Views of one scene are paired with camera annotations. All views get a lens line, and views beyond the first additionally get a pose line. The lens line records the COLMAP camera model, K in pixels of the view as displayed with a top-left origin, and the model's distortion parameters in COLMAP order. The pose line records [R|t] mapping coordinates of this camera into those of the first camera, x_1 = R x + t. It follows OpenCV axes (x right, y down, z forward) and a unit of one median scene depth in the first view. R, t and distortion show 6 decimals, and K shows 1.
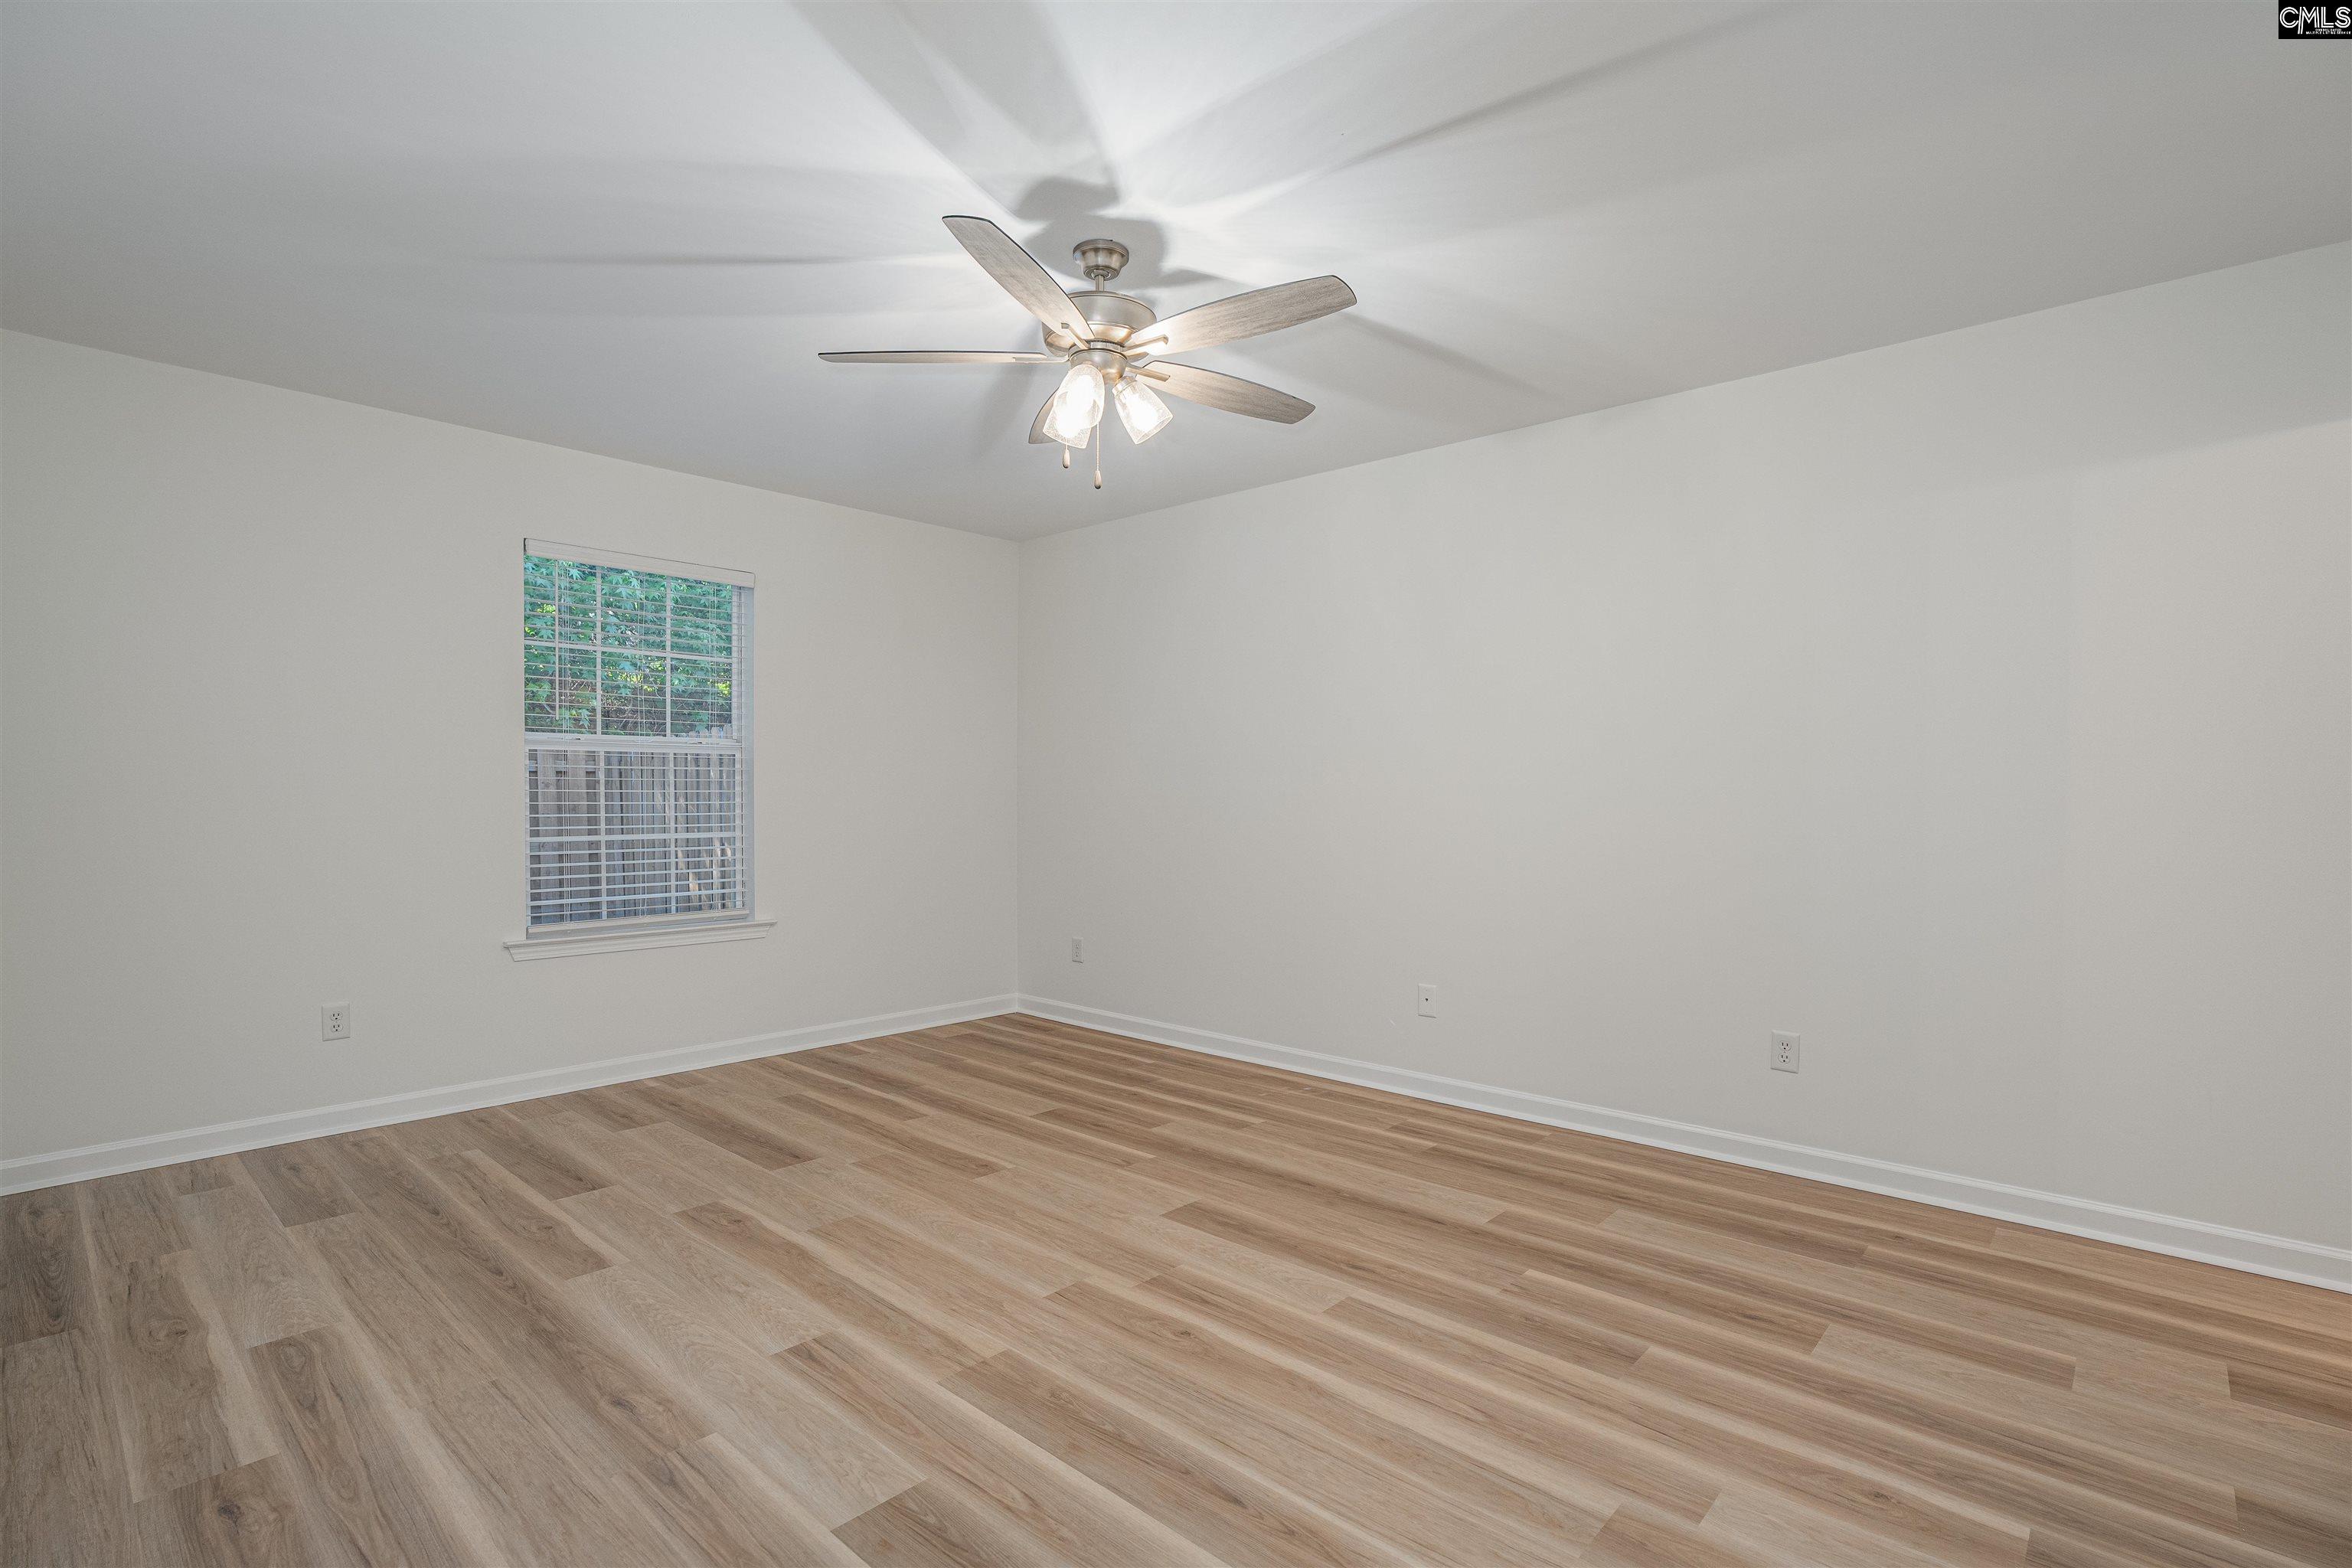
lens RADIAL K [[1092.0, 0, 1186.2], [0, 1092.0, 804.7], [0, 0, 1]] dist [-0.039972, 0.014783]
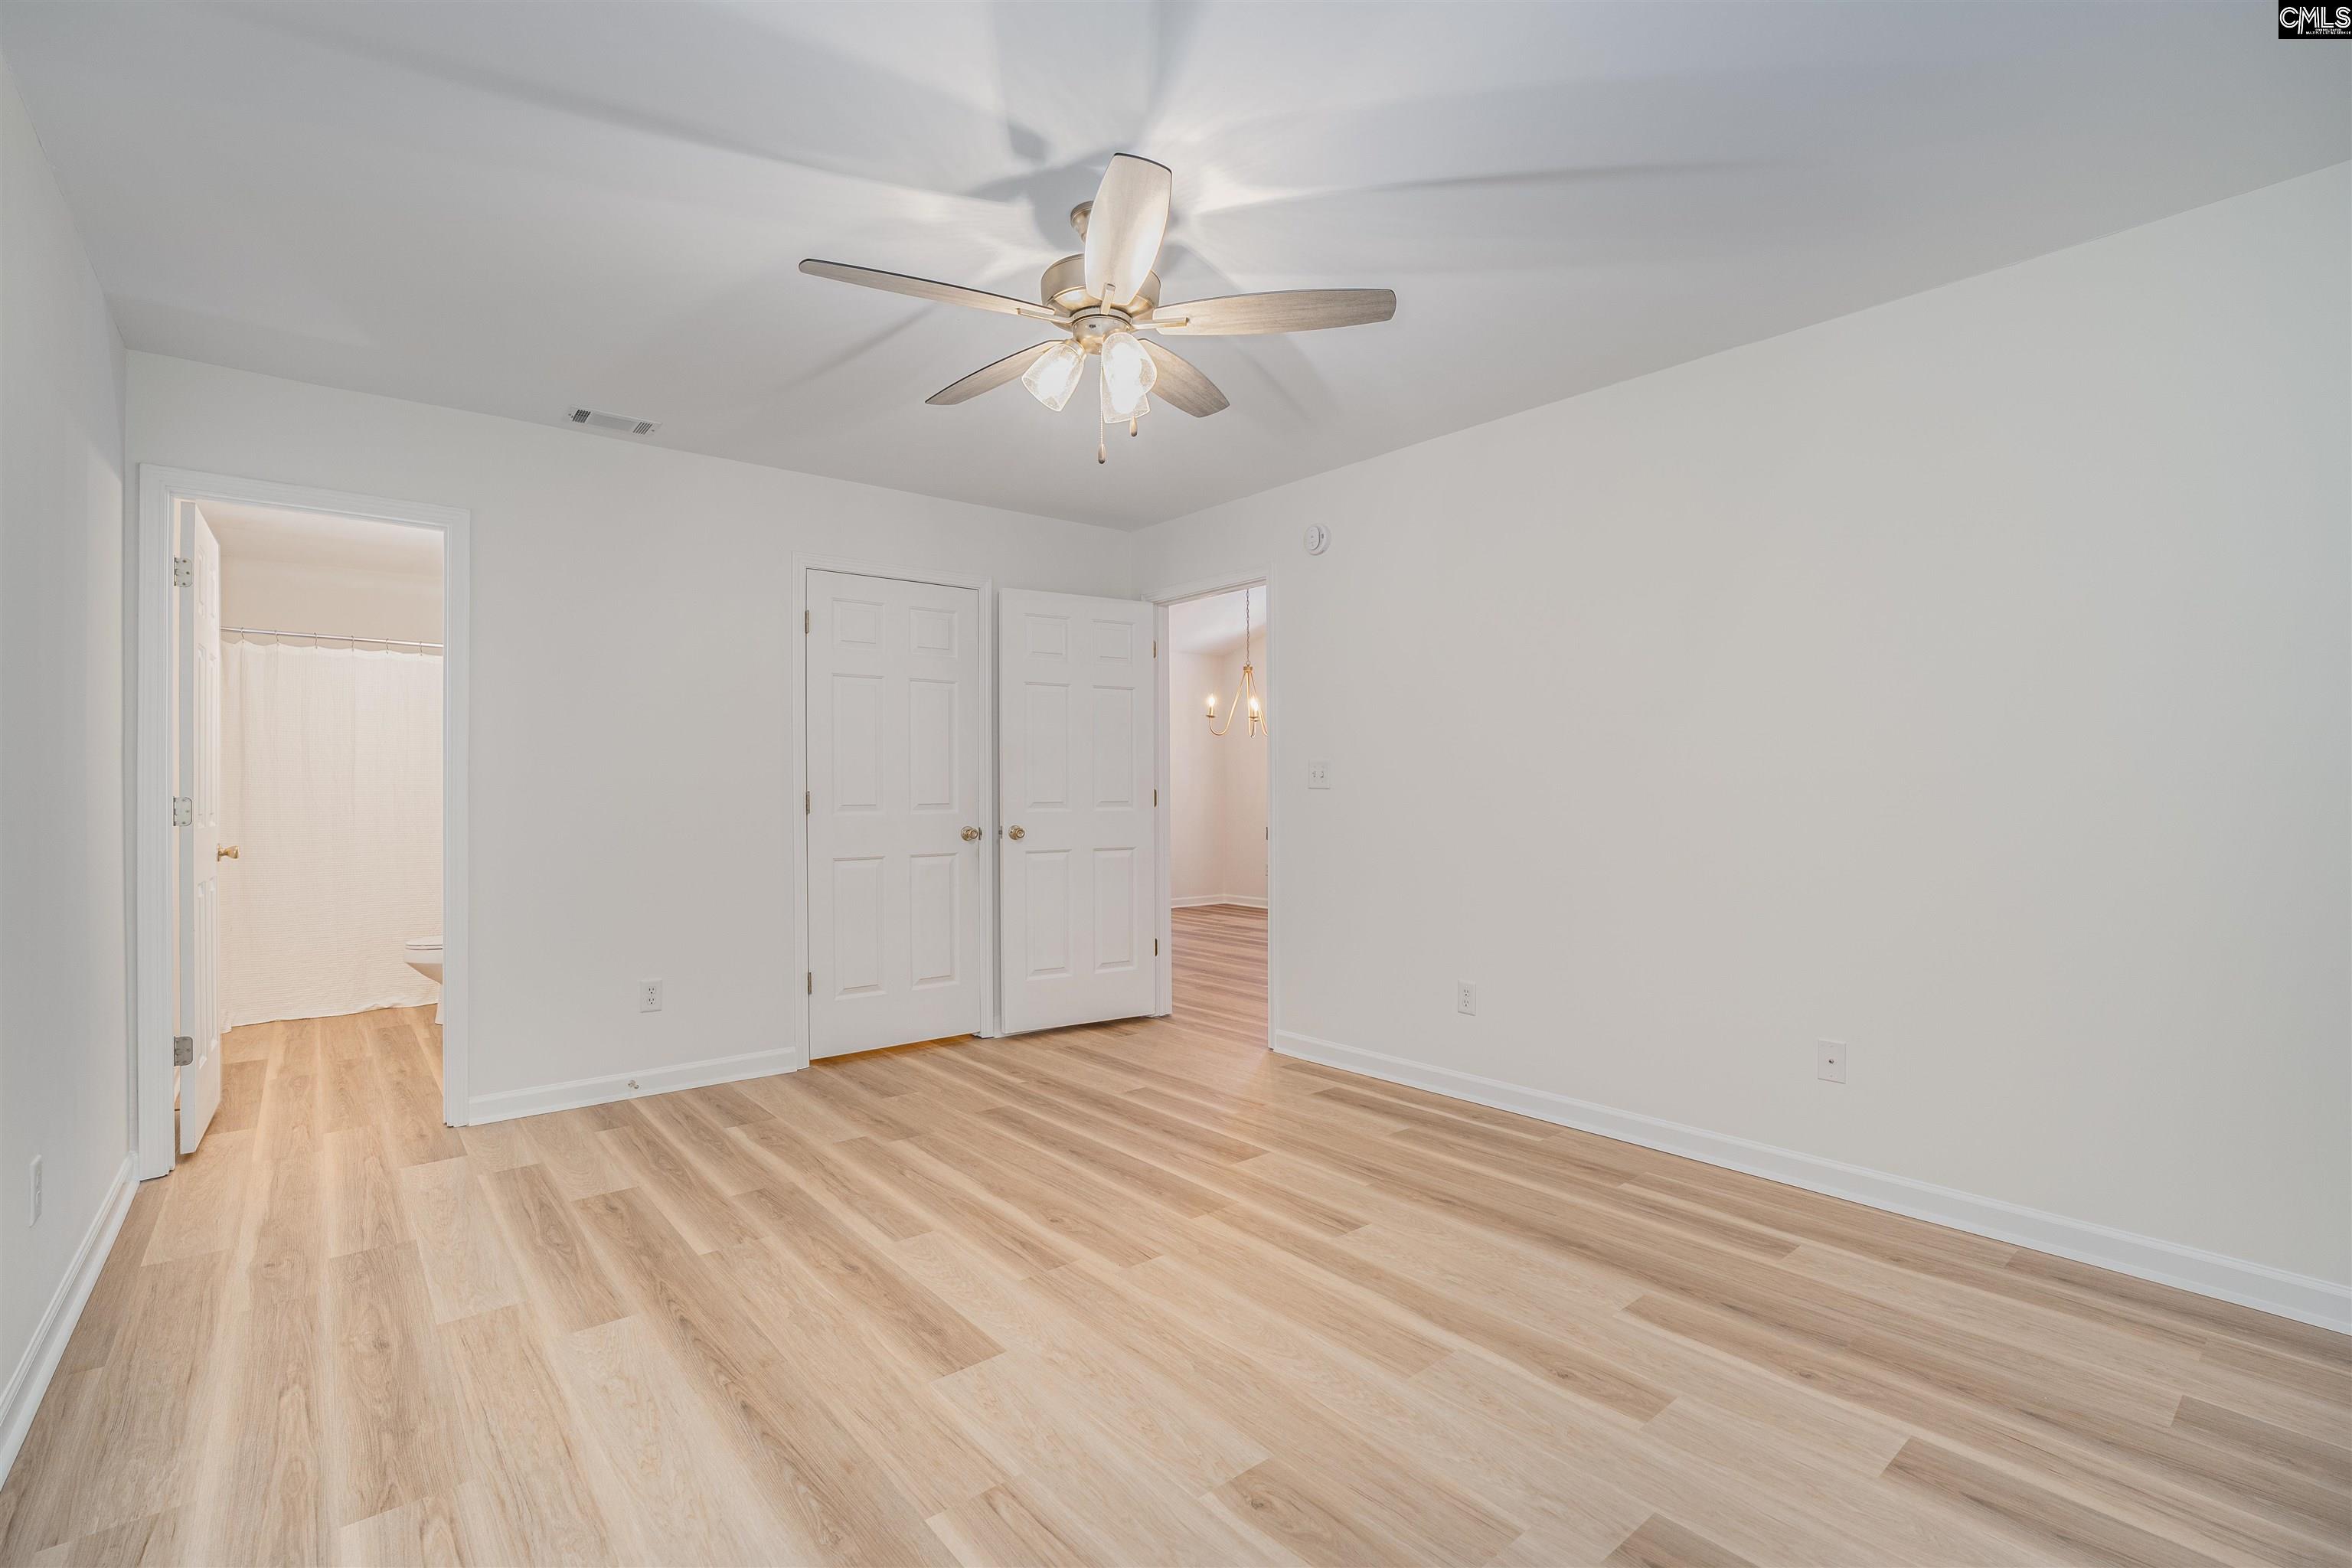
lens RADIAL K [[1024.4, 0, 1176.0], [0, 1024.4, 784.0], [0, 0, 1]] dist [-0.024073, 0.000178]
pose [[-0.989768, -0.000771, 0.142683, -0.257652], [0.000369, 0.999968, 0.007962, -0.028661], [-0.142685, 0.007933, -0.989736, 1.776965]]
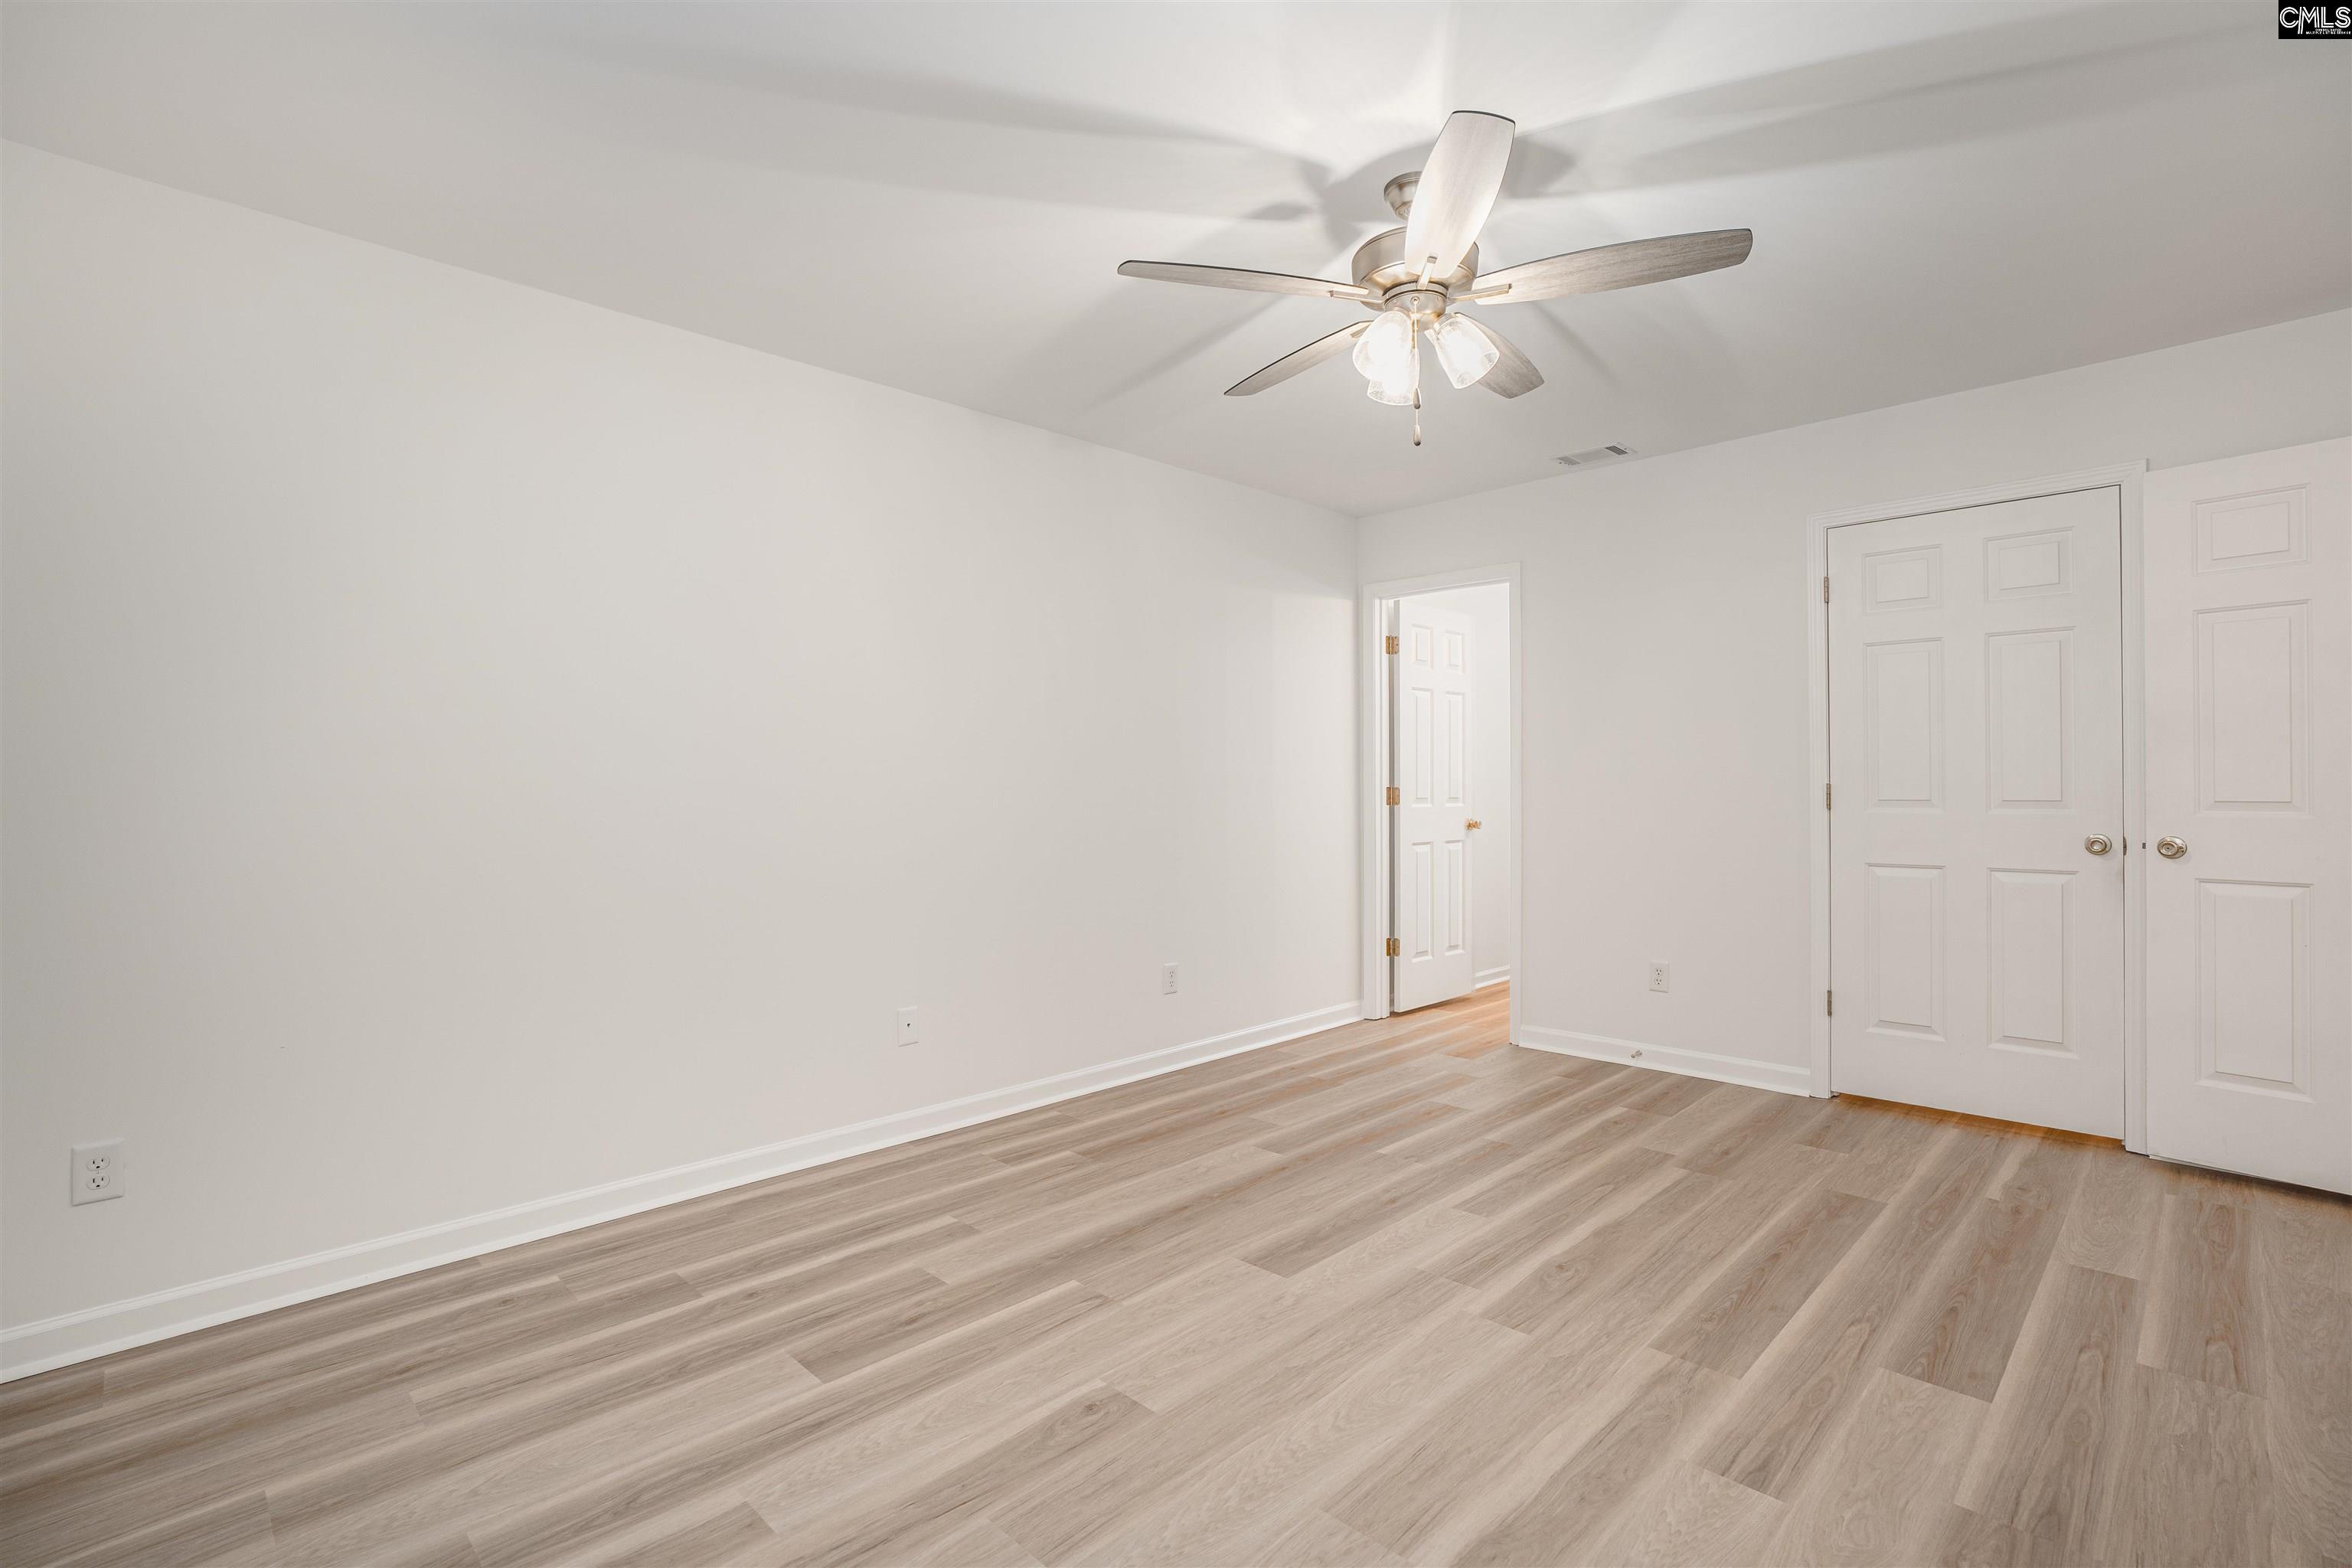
lens RADIAL K [[1092.0, 0, 1186.2], [0, 1092.0, 804.7], [0, 0, 1]] dist [-0.039972, 0.014783]
pose [[0.044545, -0.019931, 0.998809, -0.914152], [0.017463, 0.999664, 0.019169, -0.010147], [-0.998855, 0.016588, 0.044878, 1.089277]]
